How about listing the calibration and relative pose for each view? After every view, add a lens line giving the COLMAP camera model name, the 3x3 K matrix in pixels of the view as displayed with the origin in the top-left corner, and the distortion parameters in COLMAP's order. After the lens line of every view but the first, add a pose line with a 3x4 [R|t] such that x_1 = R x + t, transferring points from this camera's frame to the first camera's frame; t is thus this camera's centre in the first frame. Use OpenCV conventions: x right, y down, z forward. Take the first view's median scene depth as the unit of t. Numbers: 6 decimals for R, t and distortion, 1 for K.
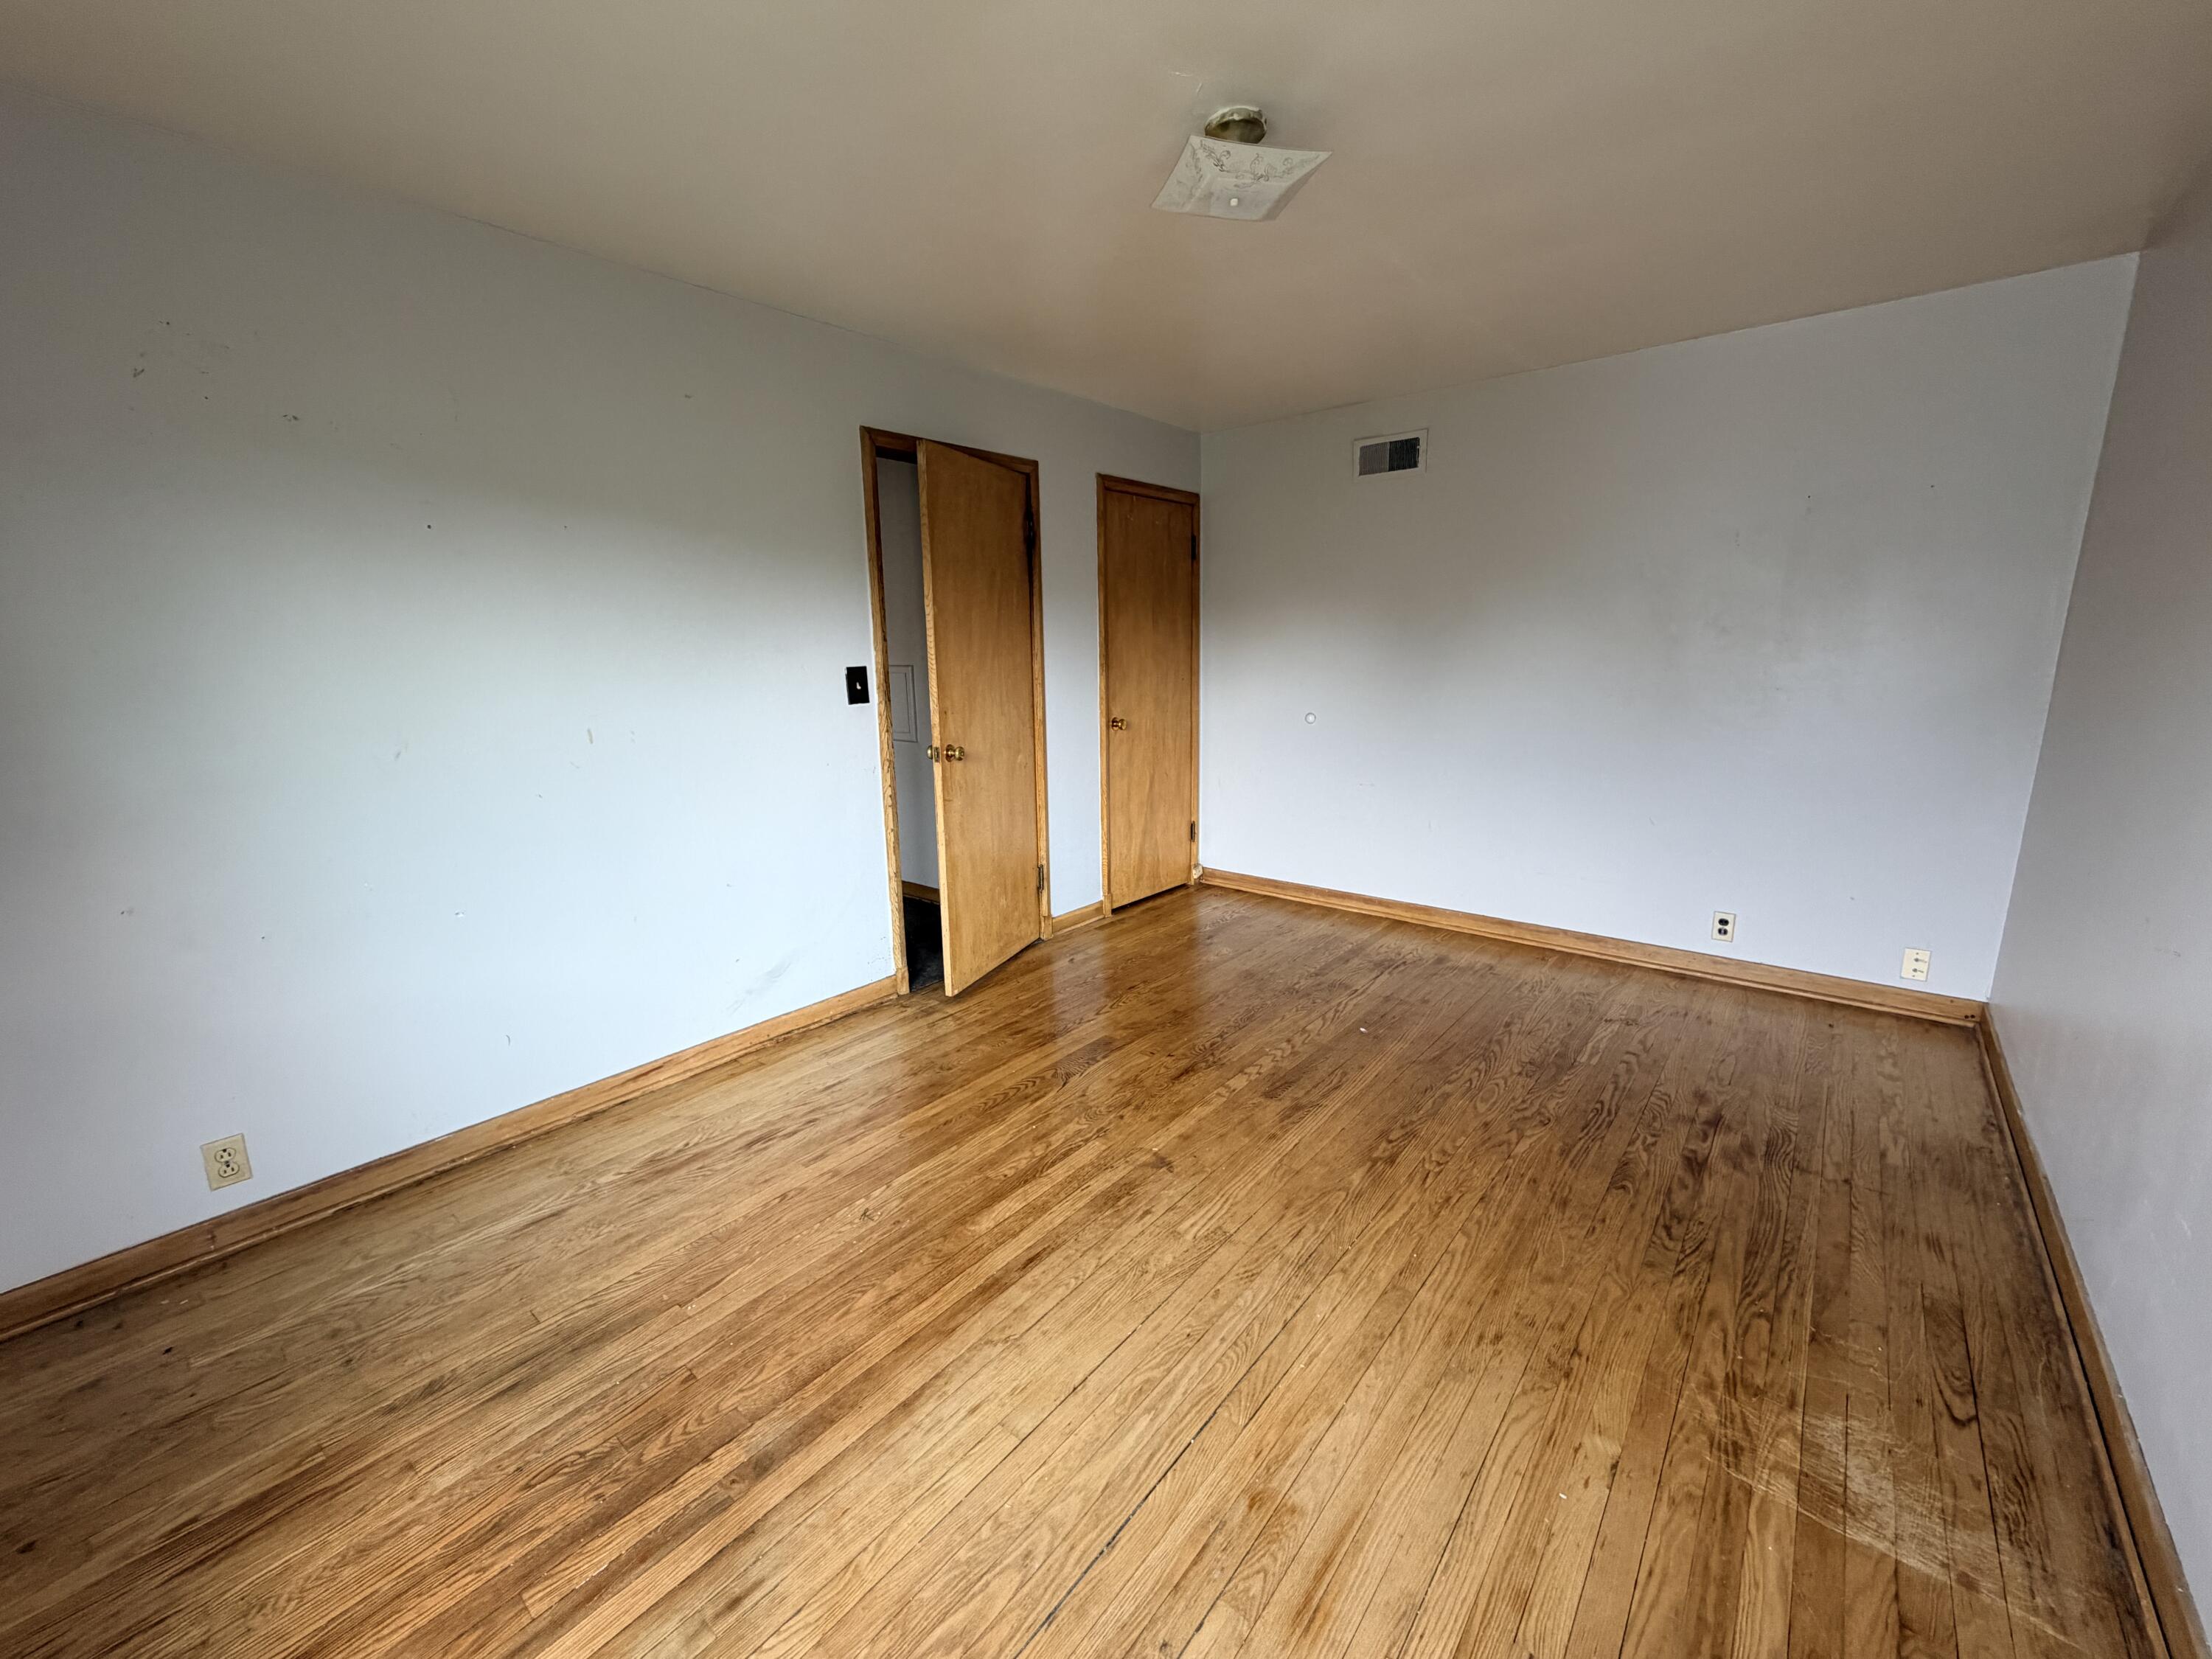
lens RADIAL K [[886.5, 0, 1101.2], [0, 886.5, 828.3], [0, 0, 1]] dist [0.002677, 0.000186]
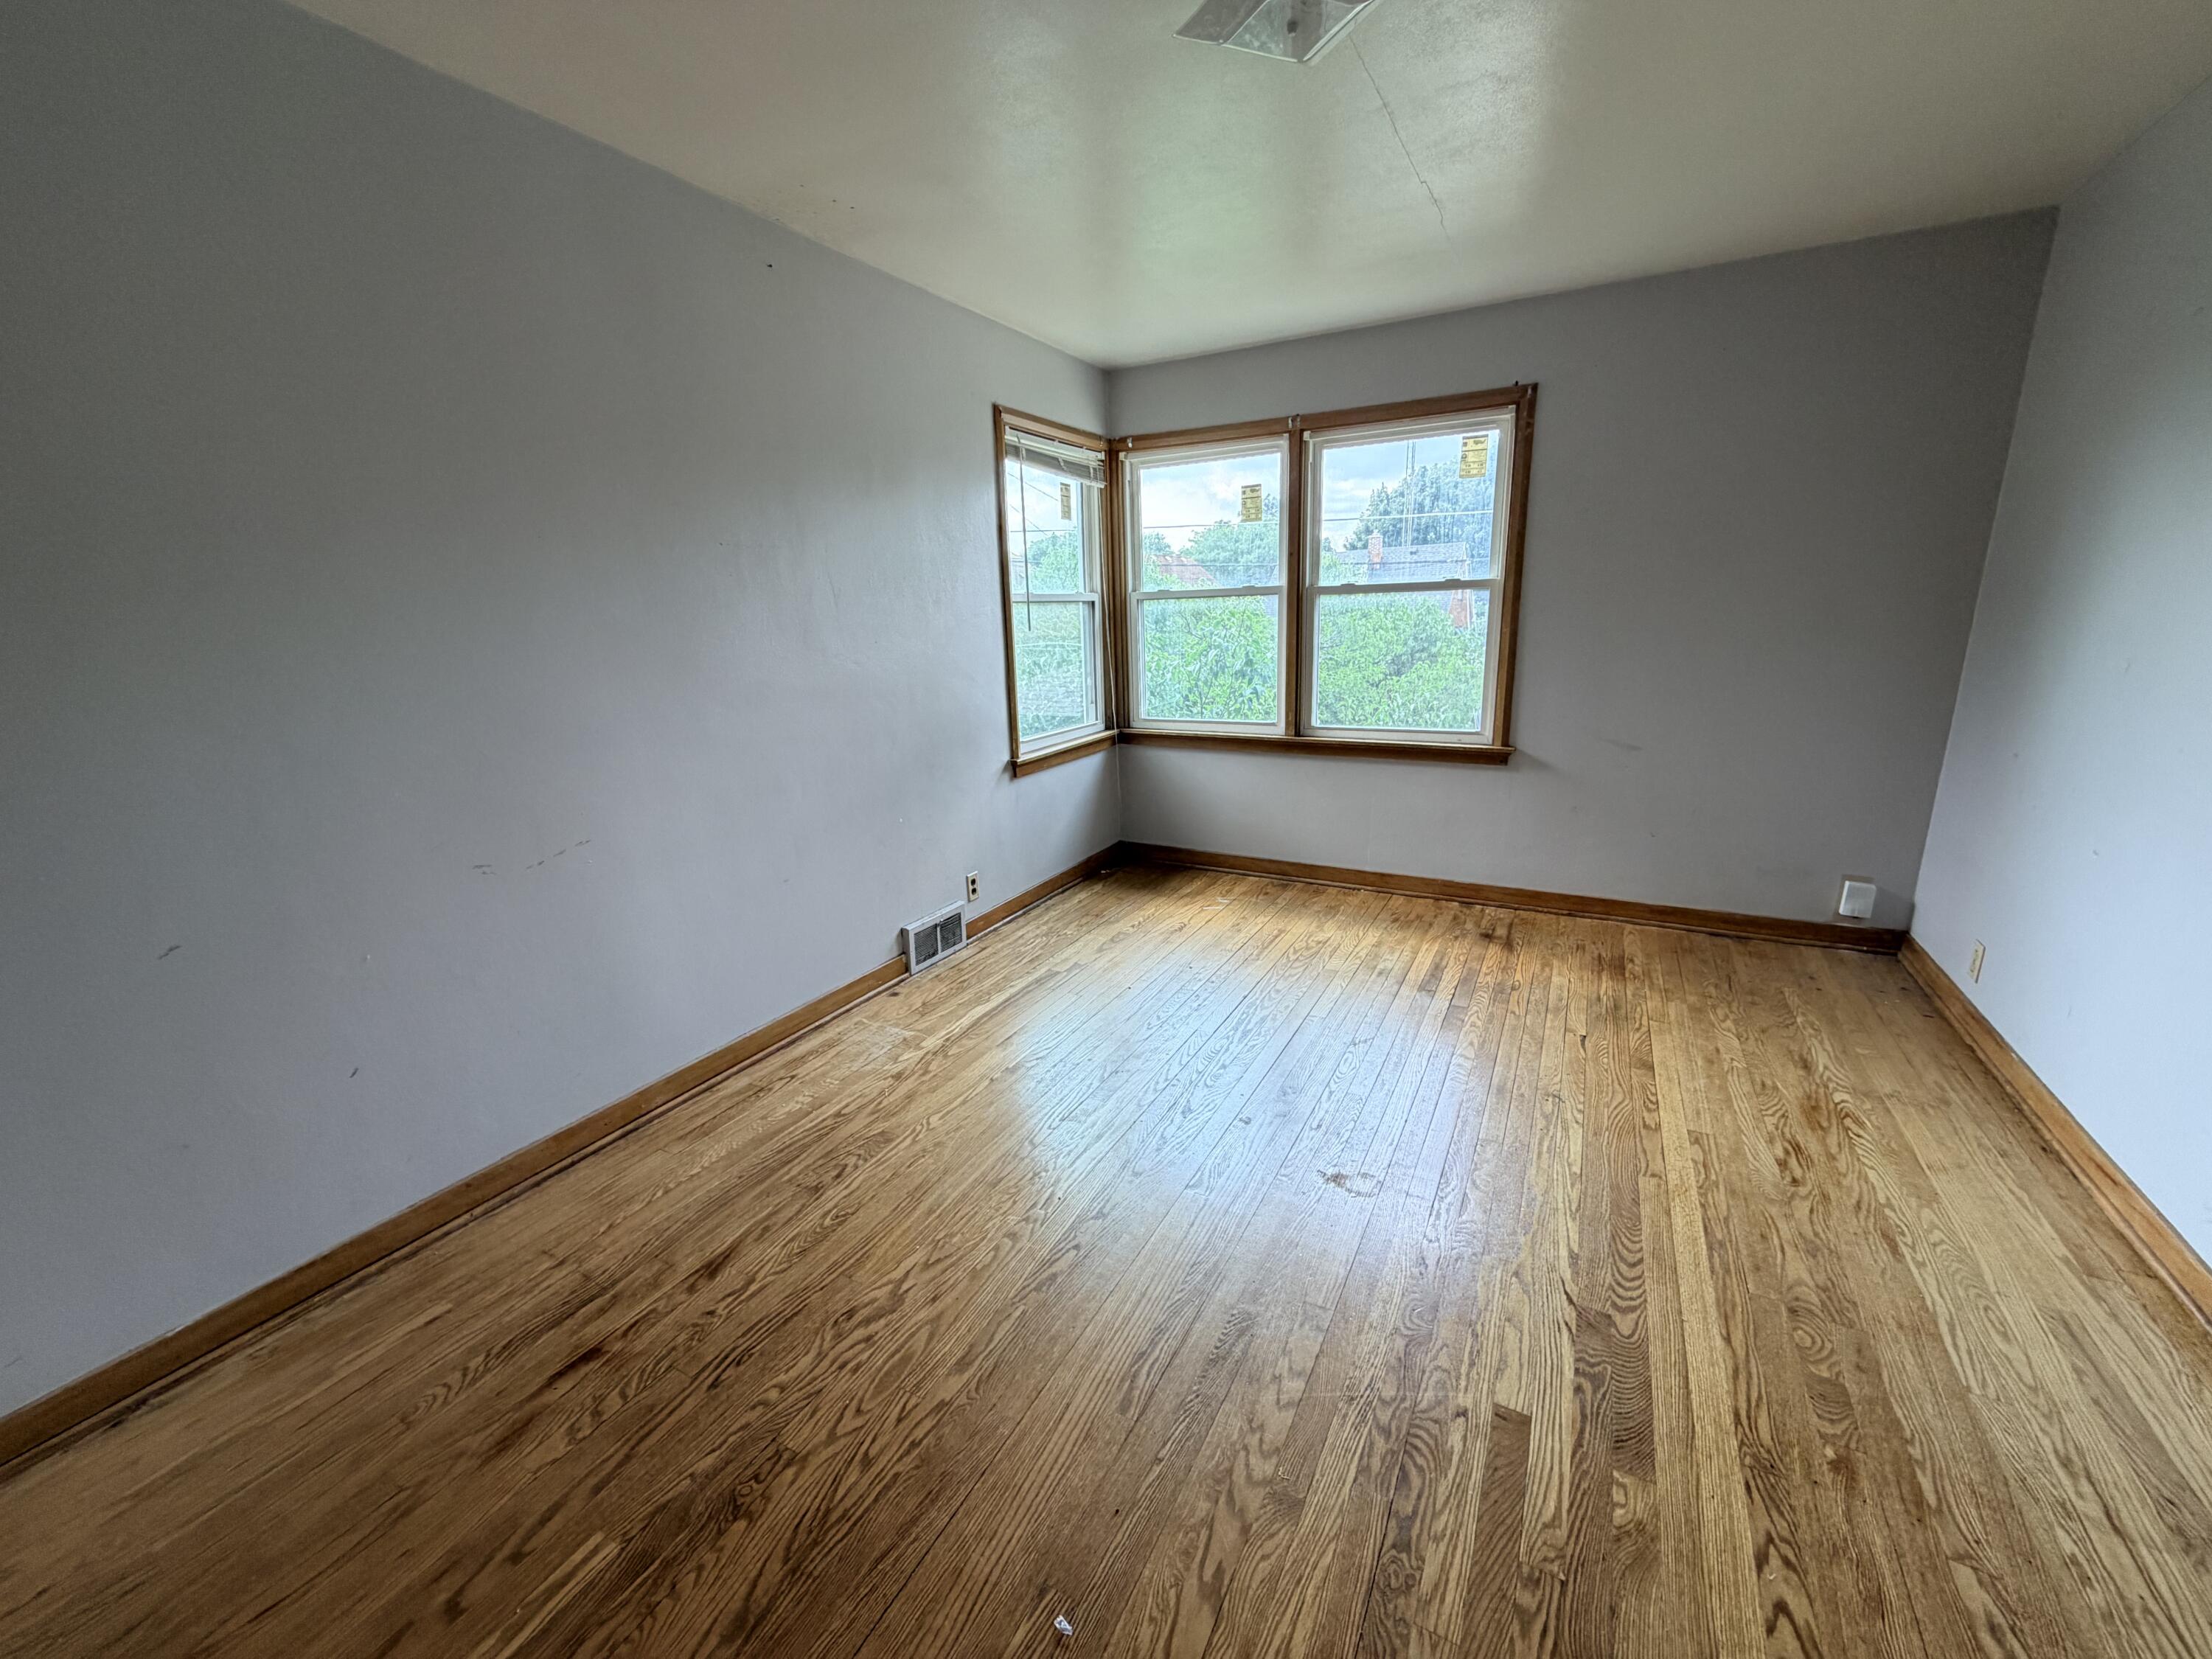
lens RADIAL K [[886.5, 0, 1101.2], [0, 886.5, 828.3], [0, 0, 1]] dist [0.002677, 0.000186]
pose [[-0.980518, 0.089541, -0.174836, 0.433671], [0.004475, 0.900014, 0.435839, -0.334122], [0.196380, 0.426565, -0.882880, 1.630615]]
